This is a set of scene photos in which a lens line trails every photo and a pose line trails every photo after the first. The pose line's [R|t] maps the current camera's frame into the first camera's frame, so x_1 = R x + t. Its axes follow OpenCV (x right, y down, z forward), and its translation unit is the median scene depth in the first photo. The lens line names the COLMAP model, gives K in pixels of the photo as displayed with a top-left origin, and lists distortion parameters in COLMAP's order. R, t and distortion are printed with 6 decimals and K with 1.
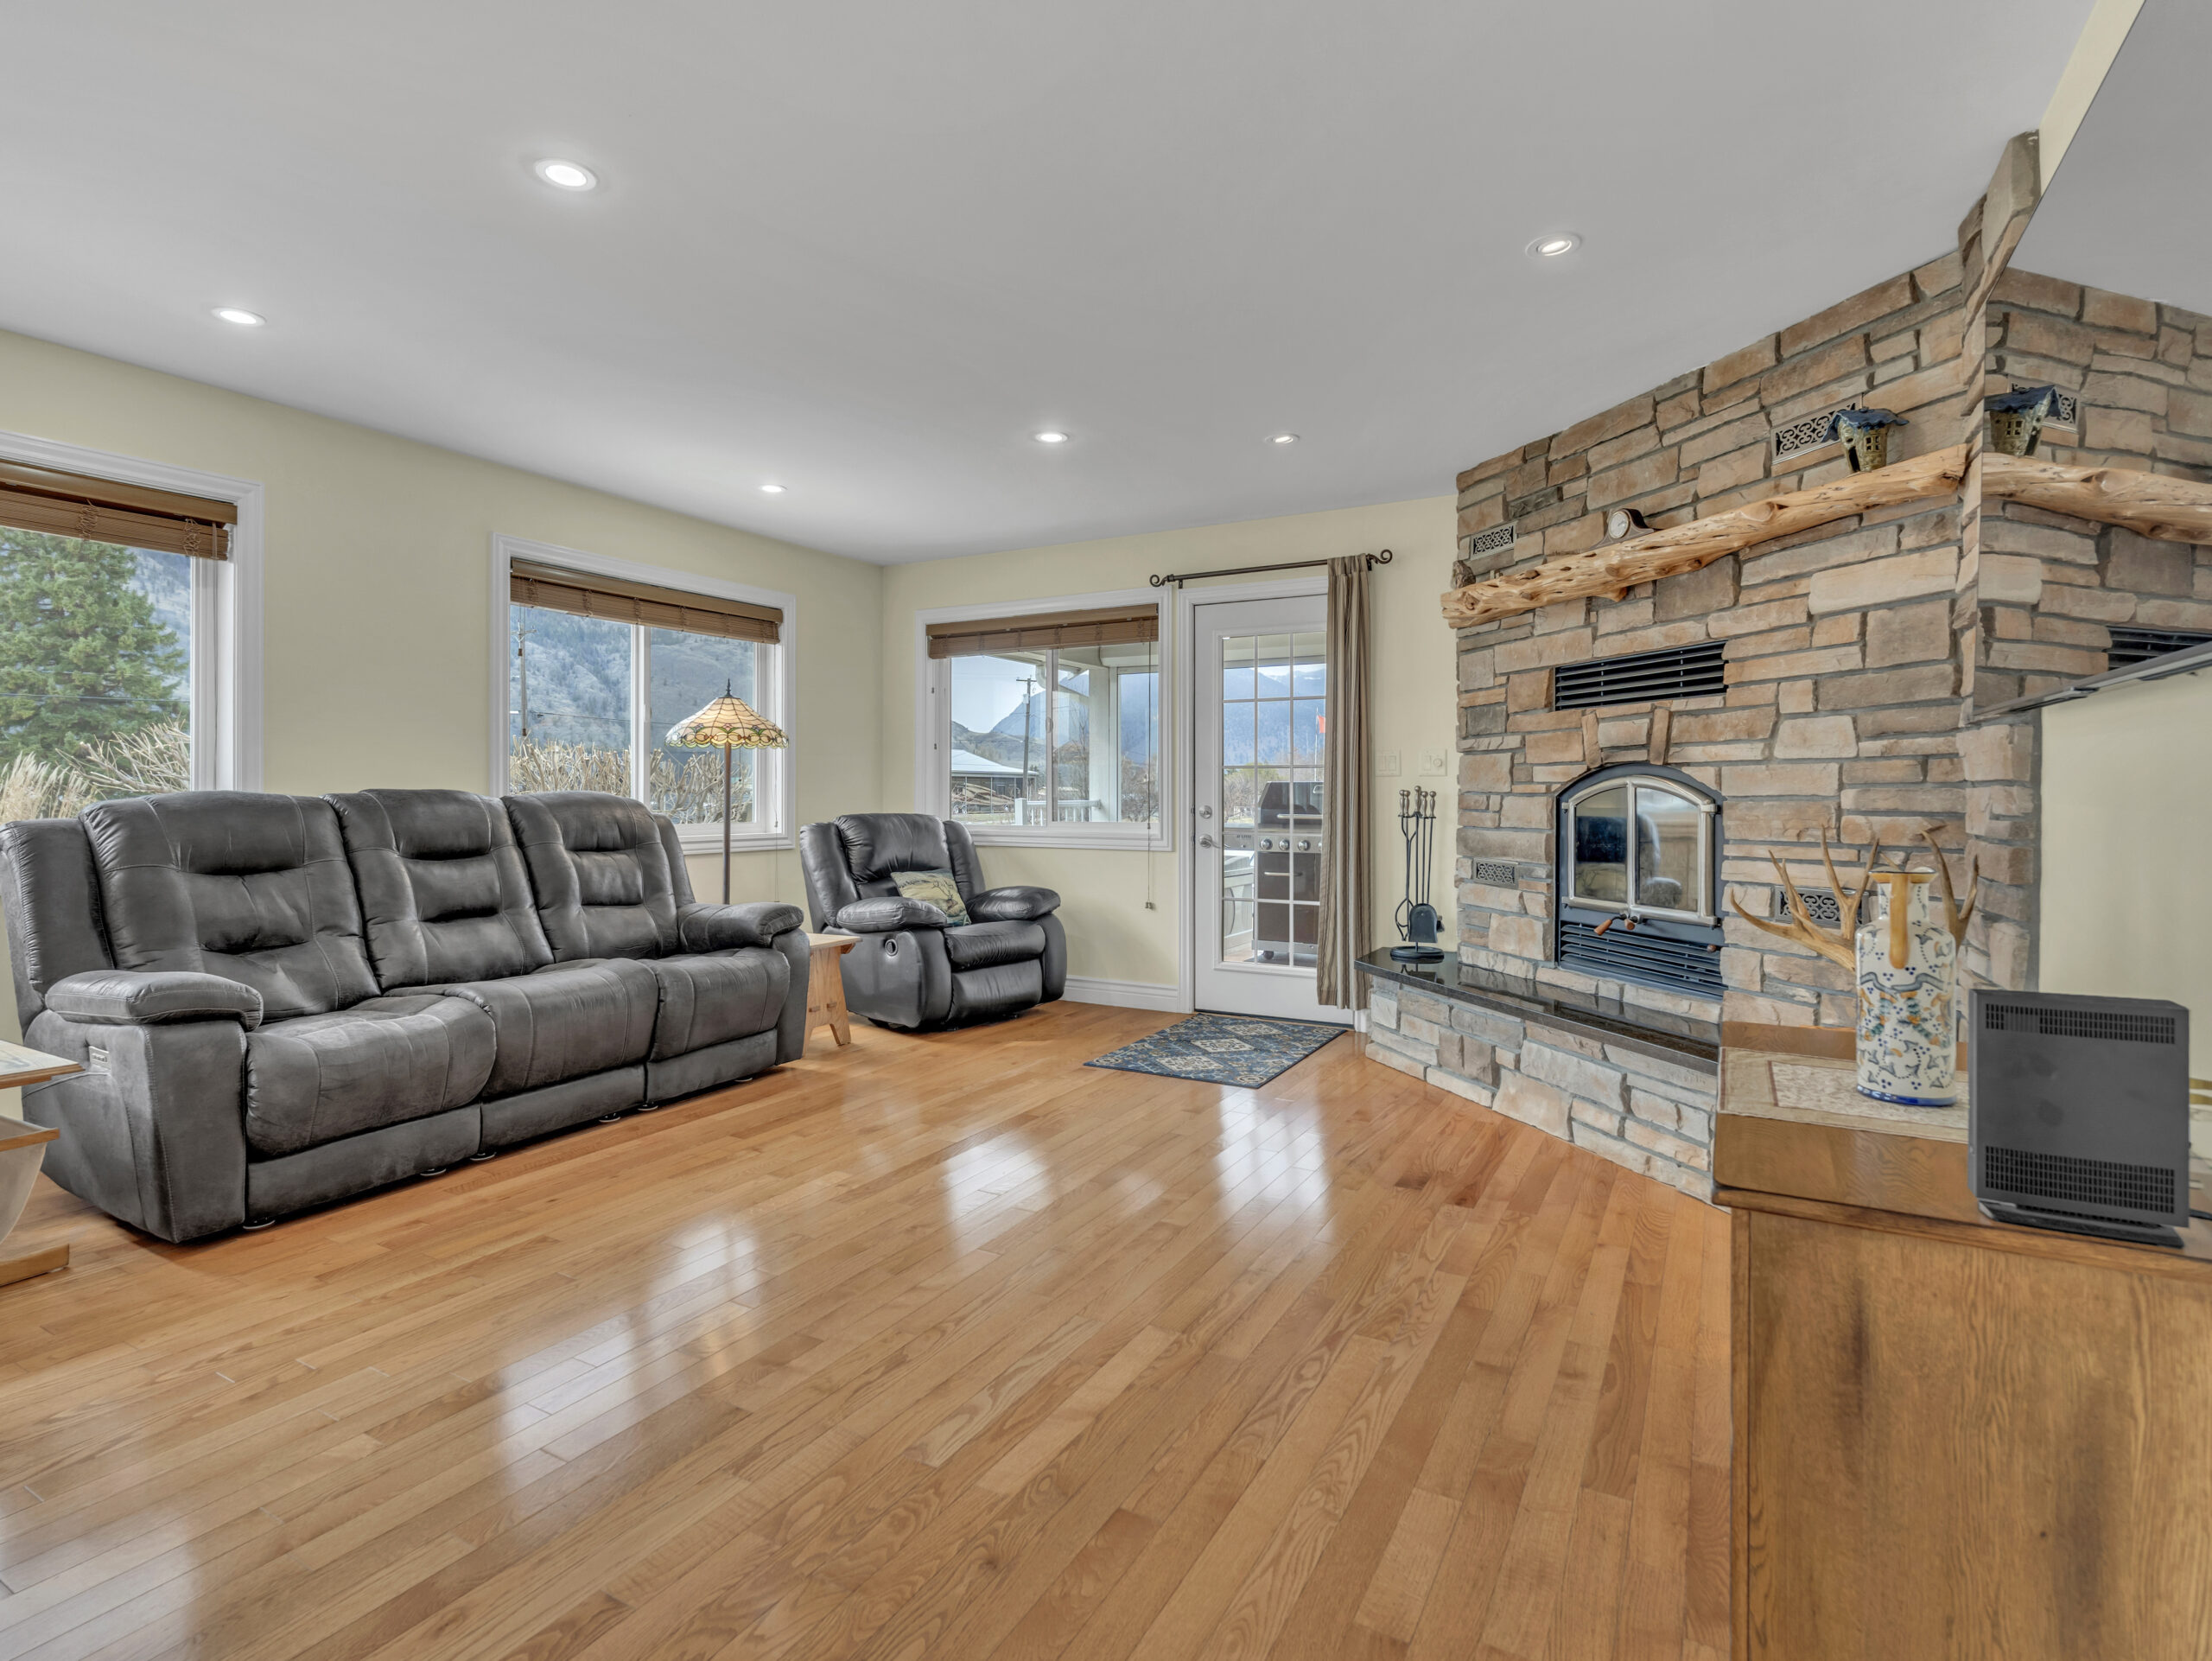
lens RADIAL K [[1104.3, 0, 1106.6], [0, 1104.3, 793.5], [0, 0, 1]] dist [-0.005734, 0.000838]
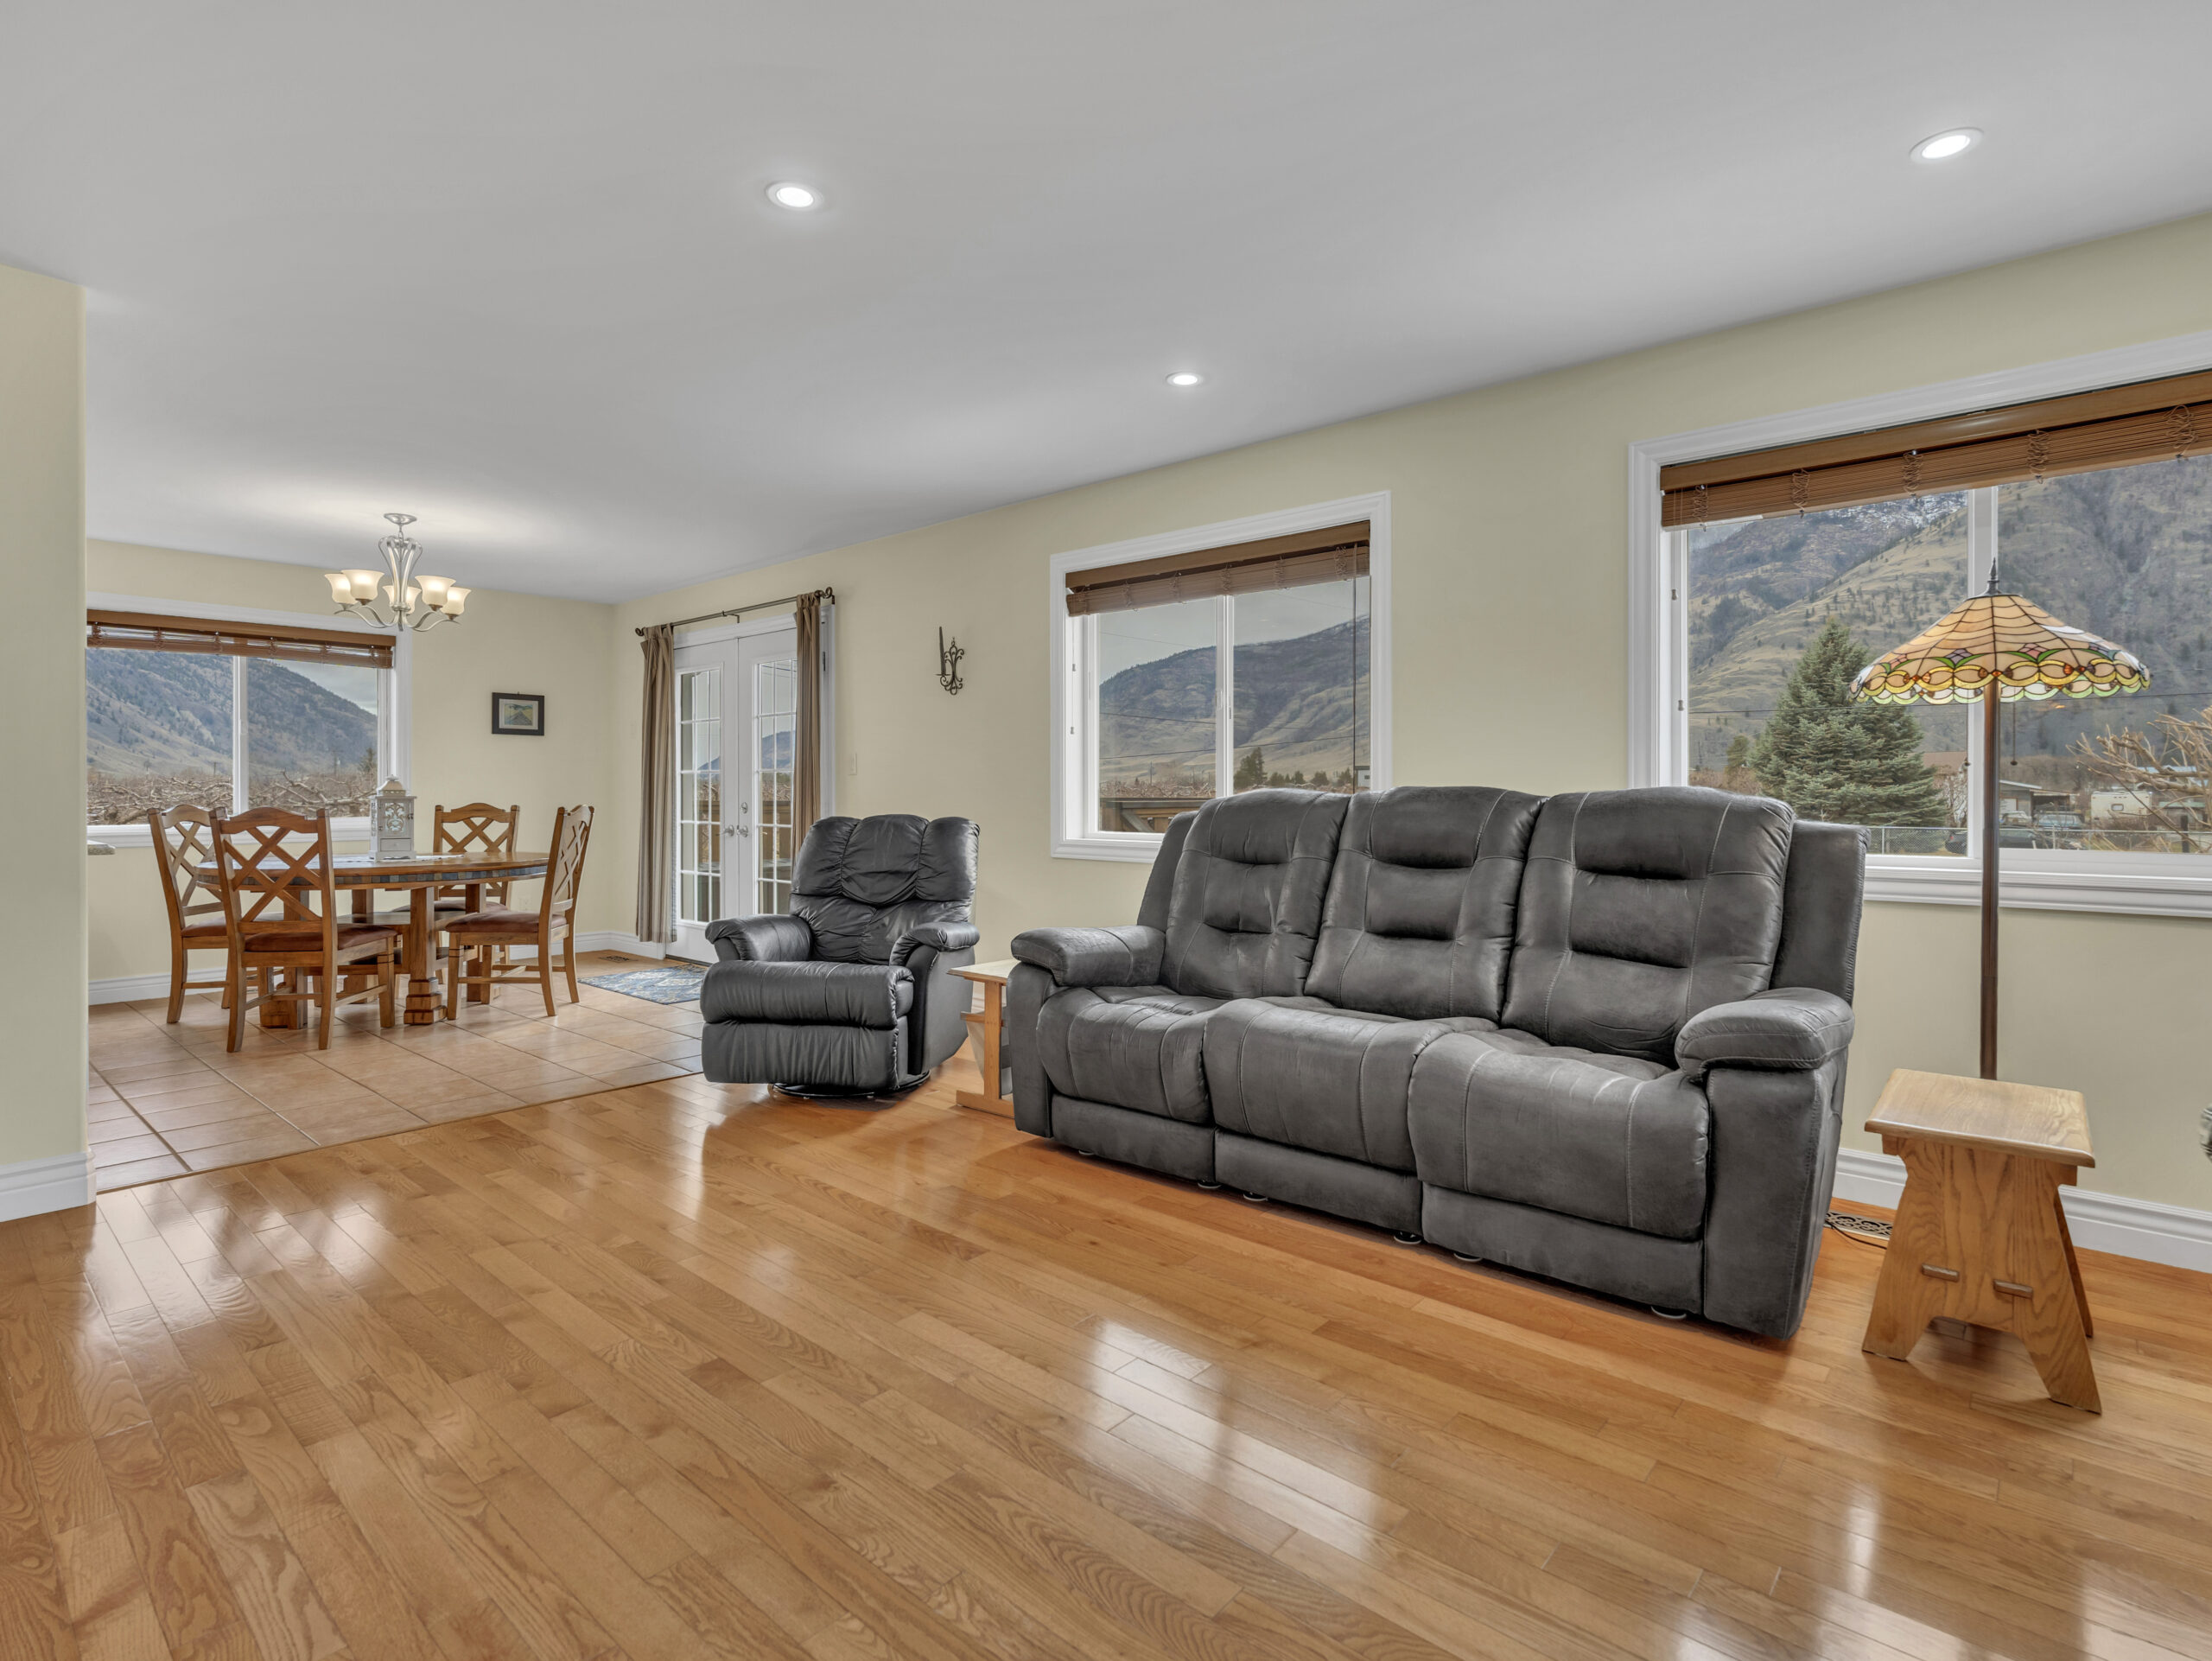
lens RADIAL K [[1104.3, 0, 1091.7], [0, 1104.3, 800.9], [0, 0, 1]] dist [-0.005734, 0.000838]
pose [[-0.202844, 0.004489, -0.979201, 0.323250], [-0.005337, 0.999970, 0.005690, 0.006651], [0.979197, 0.006380, -0.202813, 1.037751]]
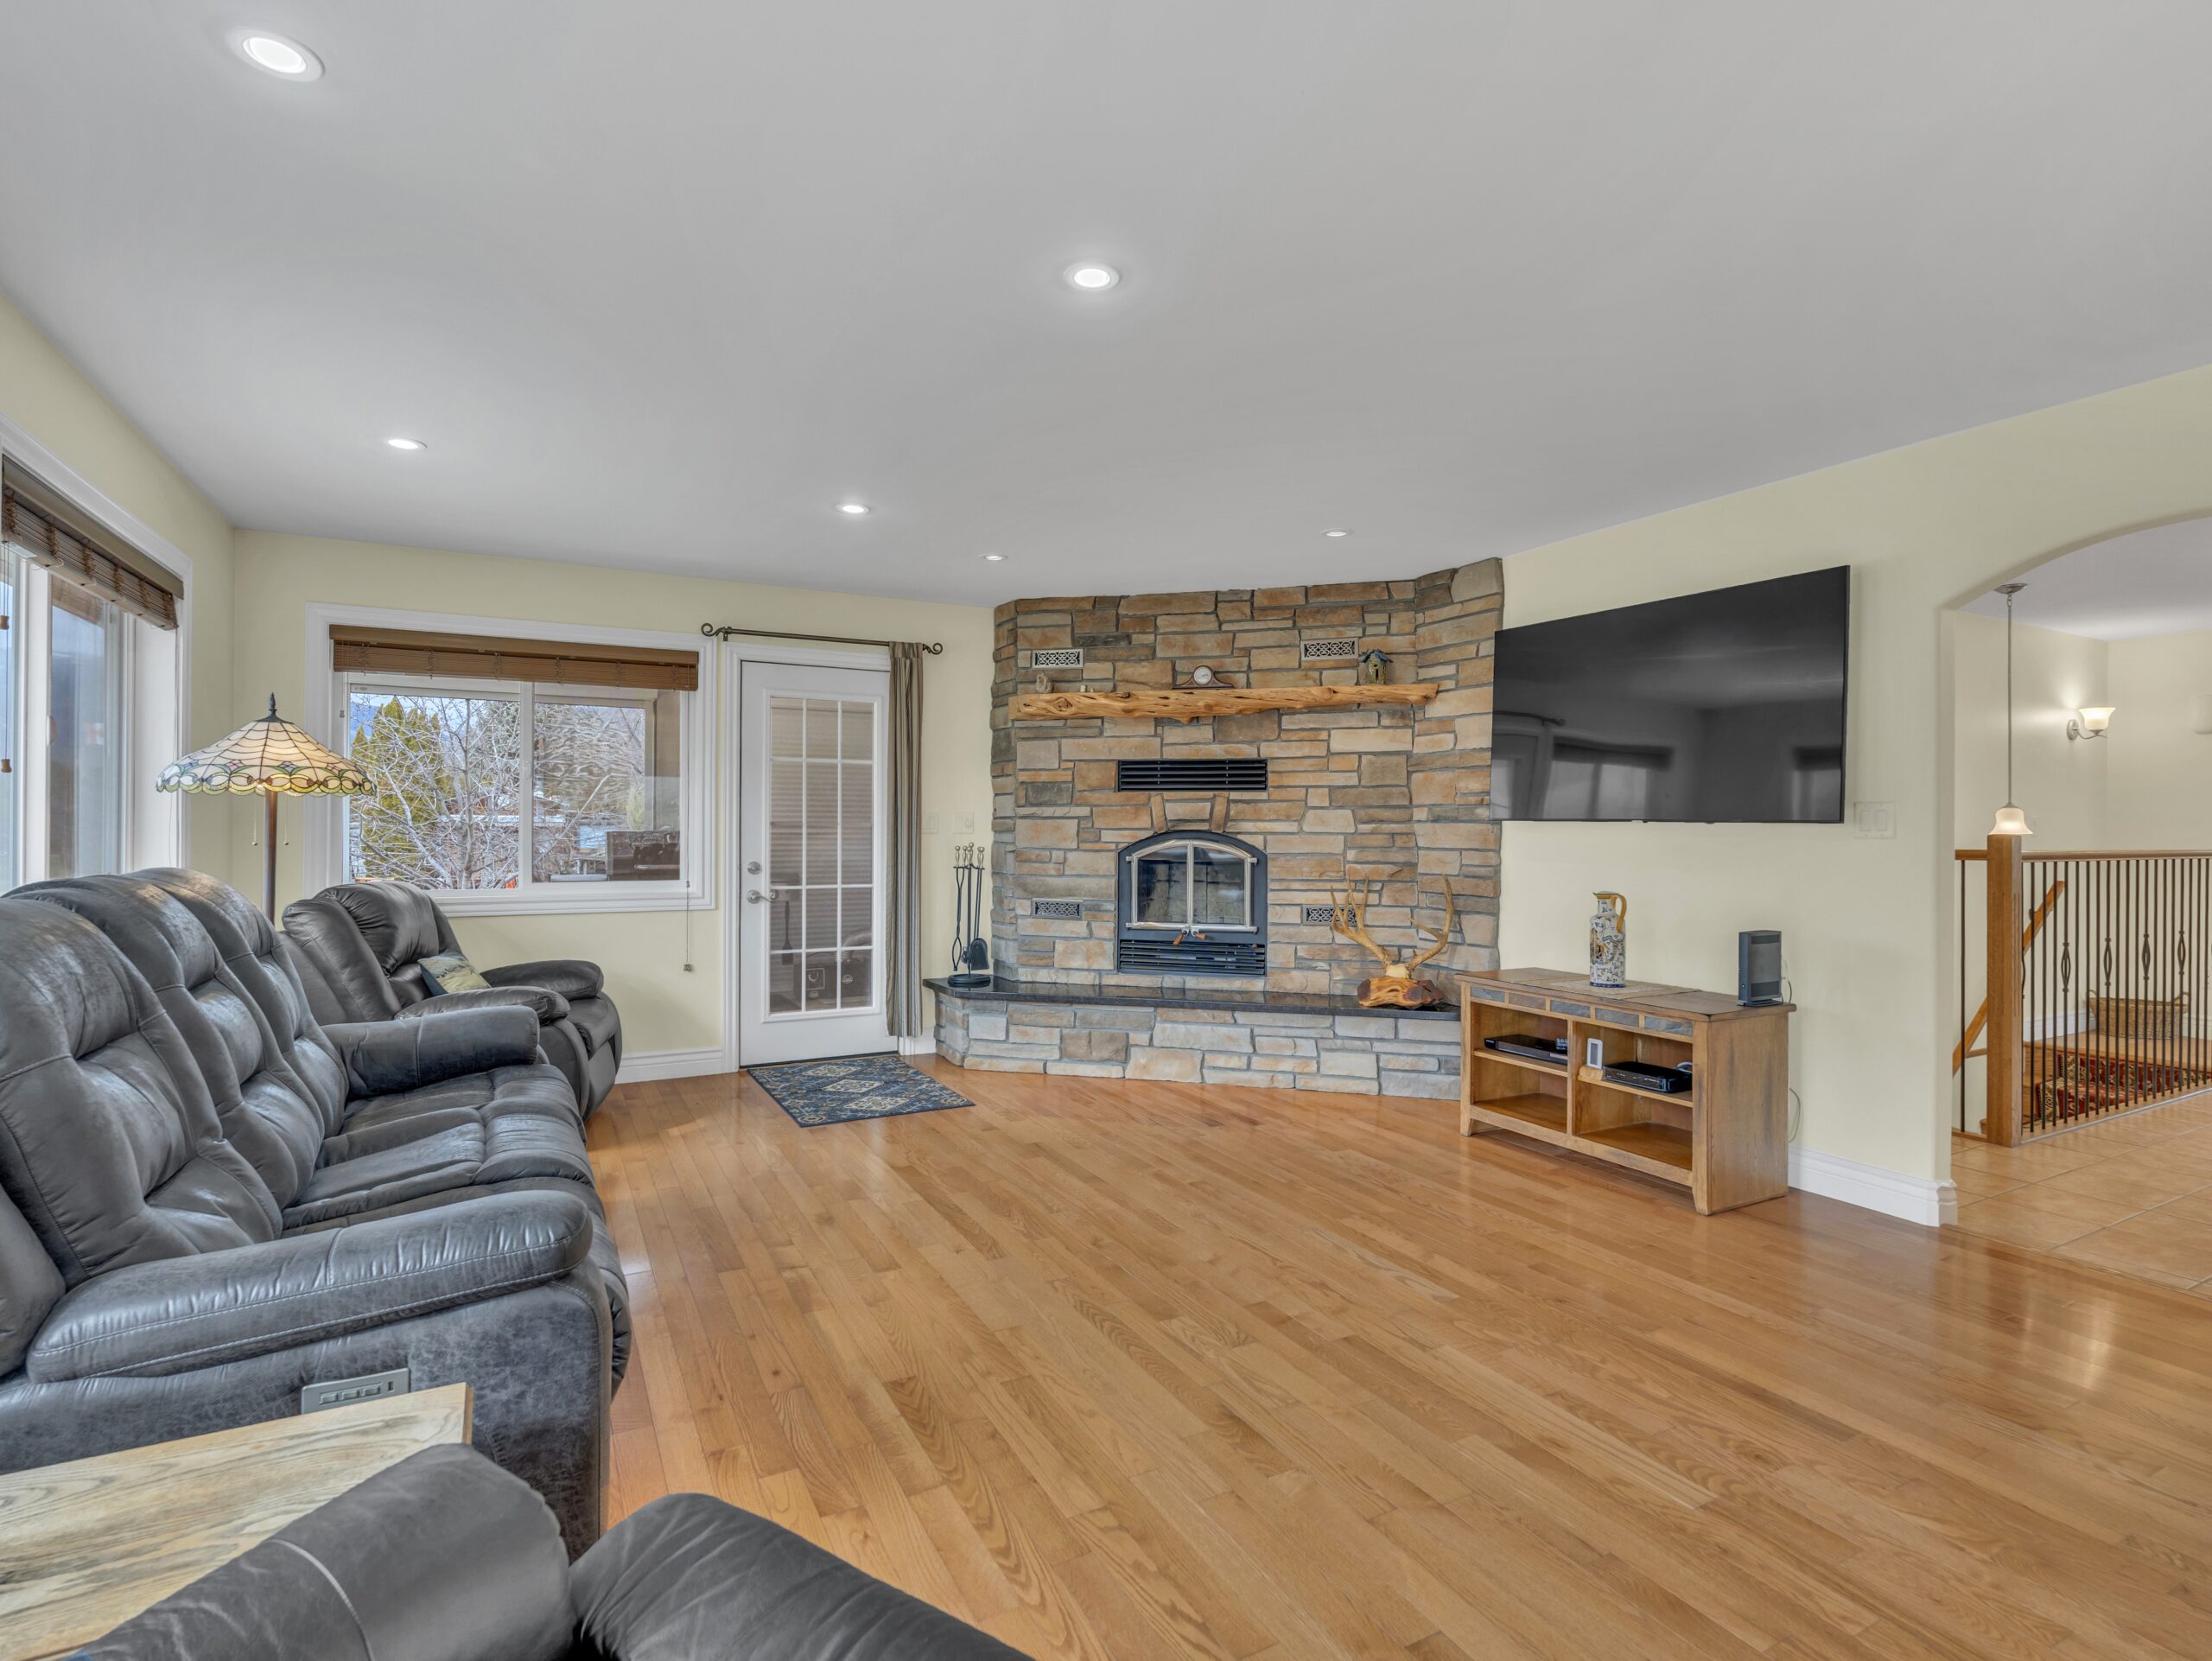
lens RADIAL K [[1104.3, 0, 1104.5], [0, 1104.3, 823.6], [0, 0, 1]] dist [-0.005734, 0.000838]
pose [[0.533888, 0.003909, 0.845546, -0.948442], [-0.003820, 0.999990, -0.002211, -0.036400], [-0.845546, -0.002050, 0.533898, 0.311439]]
